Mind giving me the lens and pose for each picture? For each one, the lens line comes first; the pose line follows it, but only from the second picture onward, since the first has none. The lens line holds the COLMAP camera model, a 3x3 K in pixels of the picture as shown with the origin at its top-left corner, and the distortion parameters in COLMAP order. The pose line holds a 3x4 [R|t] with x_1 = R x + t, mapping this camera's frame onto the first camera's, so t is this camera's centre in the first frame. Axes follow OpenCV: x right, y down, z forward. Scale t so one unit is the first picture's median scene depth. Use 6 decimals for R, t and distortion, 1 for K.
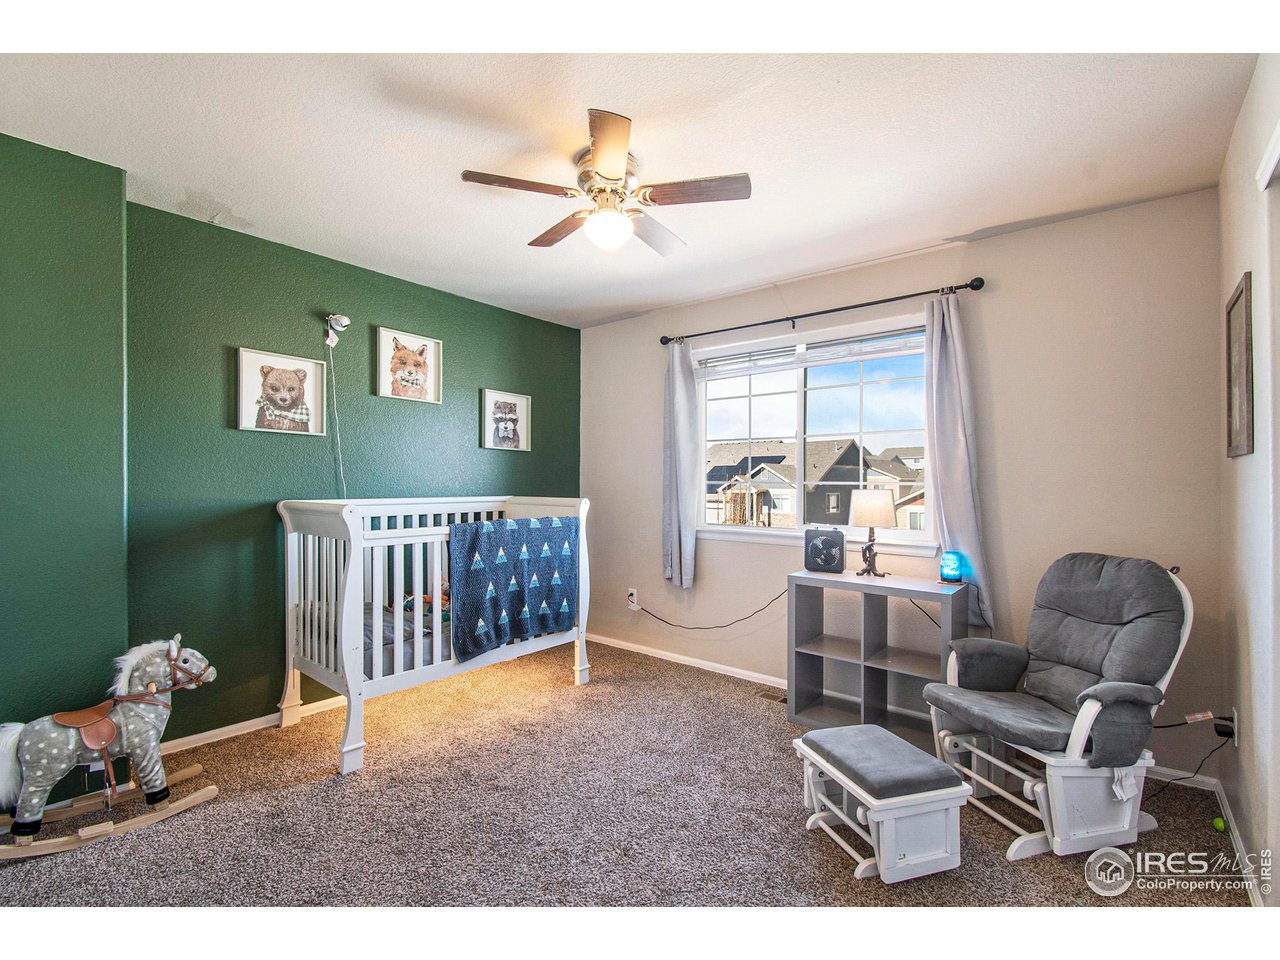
lens RADIAL K [[591.9, 0, 635.0], [0, 591.9, 485.7], [0, 0, 1]] dist [0.021434, -0.040142]
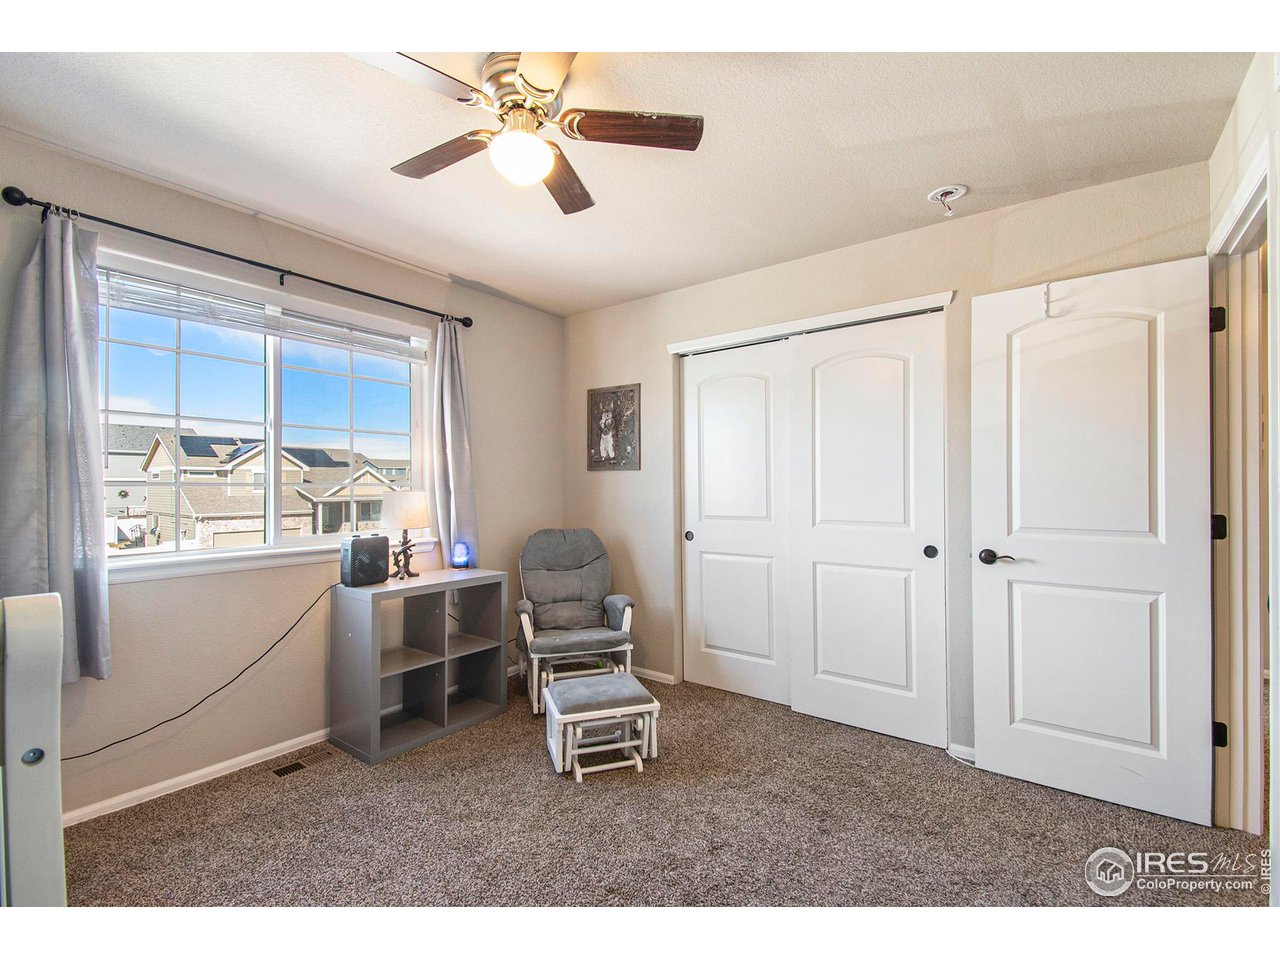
lens RADIAL K [[591.9, 0, 635.0], [0, 591.9, 485.7], [0, 0, 1]] dist [0.021434, -0.040142]
pose [[-0.092742, -0.004913, 0.995678, -0.635967], [0.006912, 0.999961, 0.005578, -0.006190], [-0.995666, 0.007400, -0.092705, 0.722216]]
